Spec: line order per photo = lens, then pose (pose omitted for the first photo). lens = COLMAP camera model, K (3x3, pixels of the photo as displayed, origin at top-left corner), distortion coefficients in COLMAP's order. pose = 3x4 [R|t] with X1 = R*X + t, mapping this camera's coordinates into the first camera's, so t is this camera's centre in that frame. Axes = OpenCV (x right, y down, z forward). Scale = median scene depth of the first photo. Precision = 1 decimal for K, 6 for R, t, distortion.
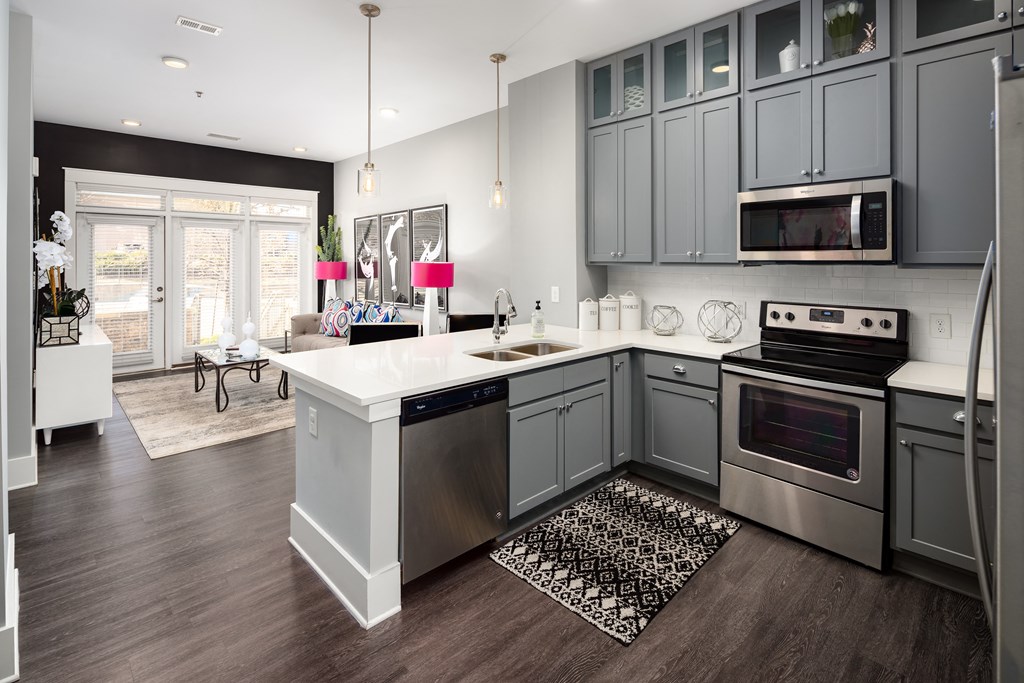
lens RADIAL K [[489.1, 0, 512.1], [0, 489.1, 258.1], [0, 0, 1]] dist [0.000512, 0.000041]
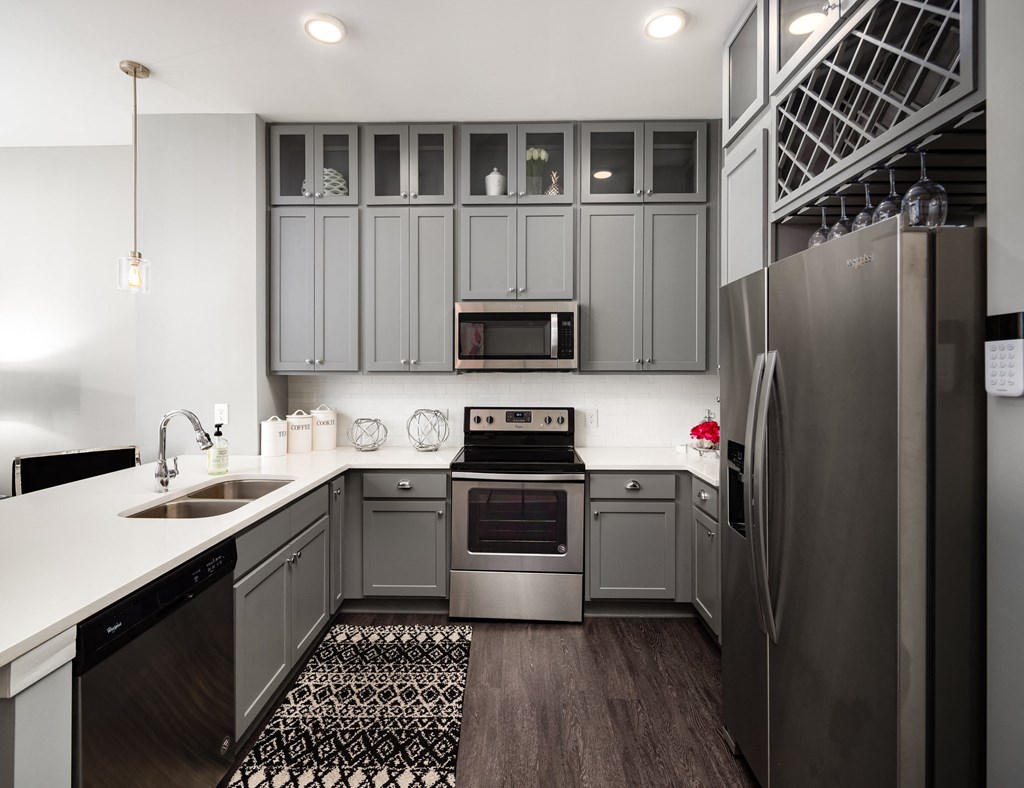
lens RADIAL K [[495.0, 0, 510.4], [0, 495.0, 367.0], [0, 0, 1]] dist [0.001341, -0.000434]
pose [[0.707808, 0.000670, 0.706404, -0.214500], [-0.001026, 0.999999, 0.000080, 0.001399], [-0.706404, -0.000782, 0.707808, 0.217604]]
